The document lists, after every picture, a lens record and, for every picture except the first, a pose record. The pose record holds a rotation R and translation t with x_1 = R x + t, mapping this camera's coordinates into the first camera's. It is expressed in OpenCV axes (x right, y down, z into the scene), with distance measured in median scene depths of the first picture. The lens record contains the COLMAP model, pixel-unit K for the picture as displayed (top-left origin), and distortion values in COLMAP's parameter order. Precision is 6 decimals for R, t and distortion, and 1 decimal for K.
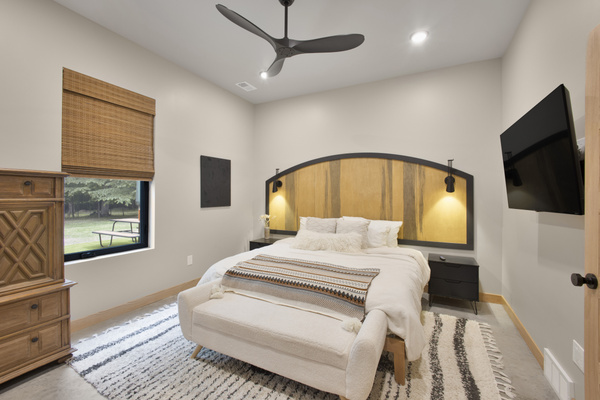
lens RADIAL K [[259.6, 0, 297.7], [0, 259.6, 191.5], [0, 0, 1]] dist [-0.004230, 0.001119]
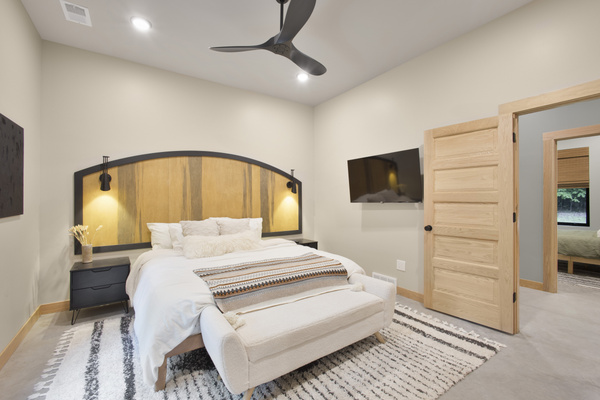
lens RADIAL K [[259.6, 0, 300.4], [0, 259.6, 195.4], [0, 0, 1]] dist [-0.004230, 0.001119]
pose [[0.471598, 0.006713, 0.881788, -0.591972], [-0.010771, 0.999940, -0.001852, 0.015127], [-0.881748, -0.008624, 0.471642, 0.313192]]
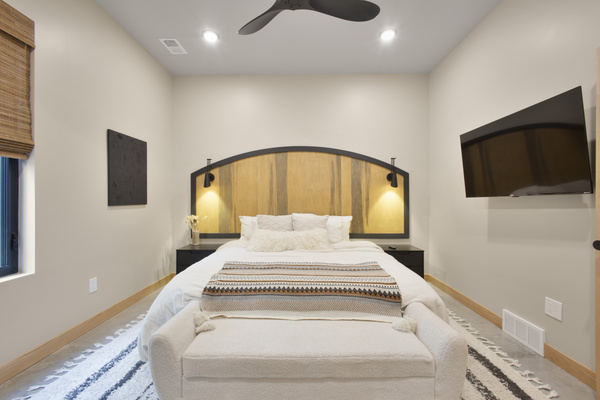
lens RADIAL K [[259.6, 0, 298.8], [0, 259.6, 198.1], [0, 0, 1]] dist [-0.004230, 0.001119]
pose [[0.895009, -0.001637, 0.446045, -0.258842], [-0.002380, 0.999962, 0.008445, 0.039453], [-0.446041, -0.008620, 0.894971, 0.189658]]
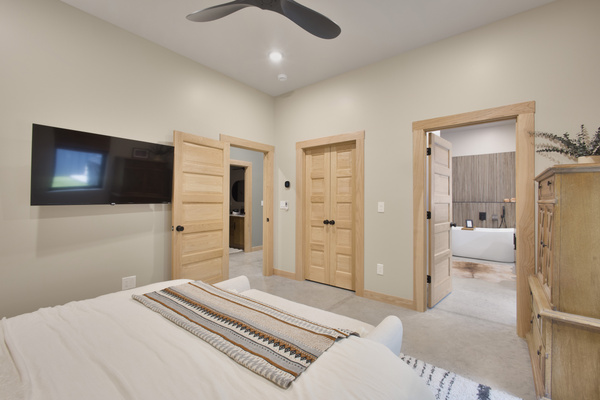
lens RADIAL K [[259.6, 0, 299.9], [0, 259.6, 199.4], [0, 0, 1]] dist [-0.004230, 0.001119]
pose [[-0.981378, -0.000936, 0.192085, -0.190247], [-0.005522, 0.999712, -0.023342, 0.038230], [-0.192008, -0.023968, -0.981101, 1.132005]]
